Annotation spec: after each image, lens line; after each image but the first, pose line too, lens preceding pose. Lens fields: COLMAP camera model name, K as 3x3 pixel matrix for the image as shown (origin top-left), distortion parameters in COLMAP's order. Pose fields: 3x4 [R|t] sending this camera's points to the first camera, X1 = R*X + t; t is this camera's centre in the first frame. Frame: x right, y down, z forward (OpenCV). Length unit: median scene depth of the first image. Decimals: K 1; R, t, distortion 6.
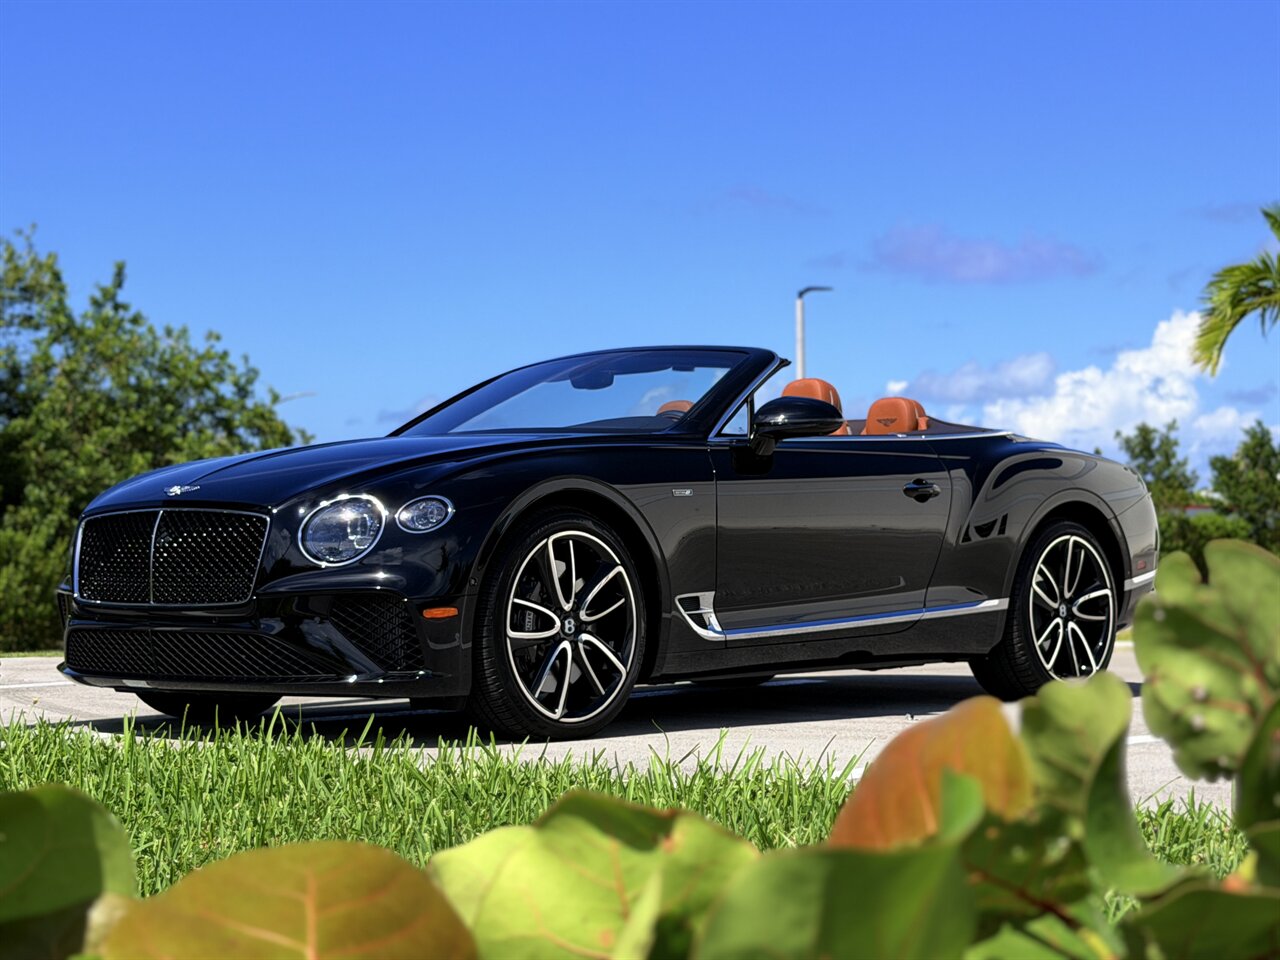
lens RADIAL K [[1280.8, 0, 640.0], [0, 1280.8, 480.0], [0, 0, 1]] dist [0.163982, -0.387586]
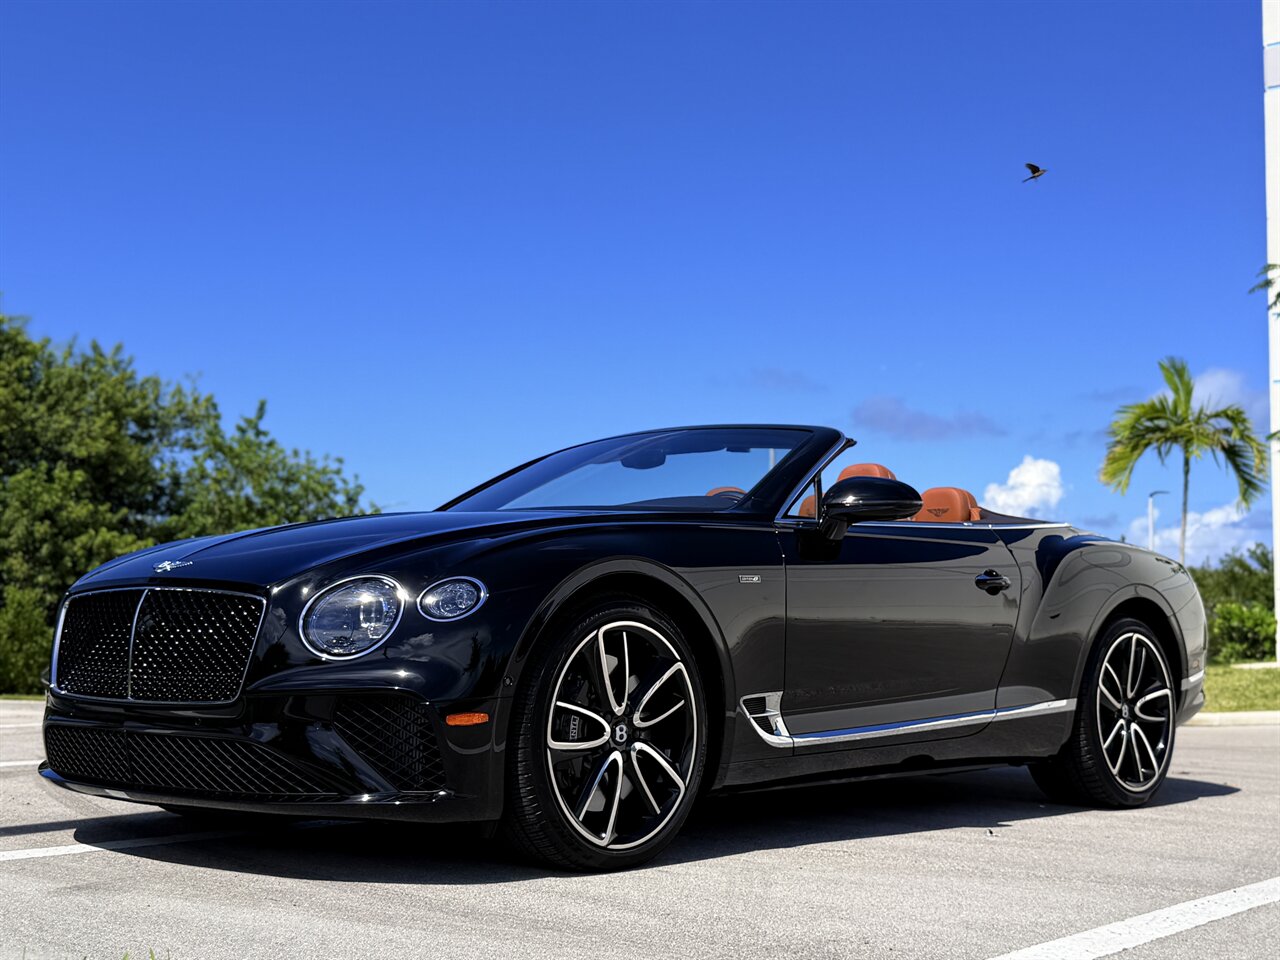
lens RADIAL K [[977.4, 0, 643.9], [0, 977.4, 534.3], [0, 0, 1]] dist [0.138604, -0.120311]
pose [[0.999790, 0.018547, -0.008724, -0.035279], [-0.018861, 0.999118, -0.037512, 0.005830], [0.008021, 0.037669, 0.999258, 0.331833]]
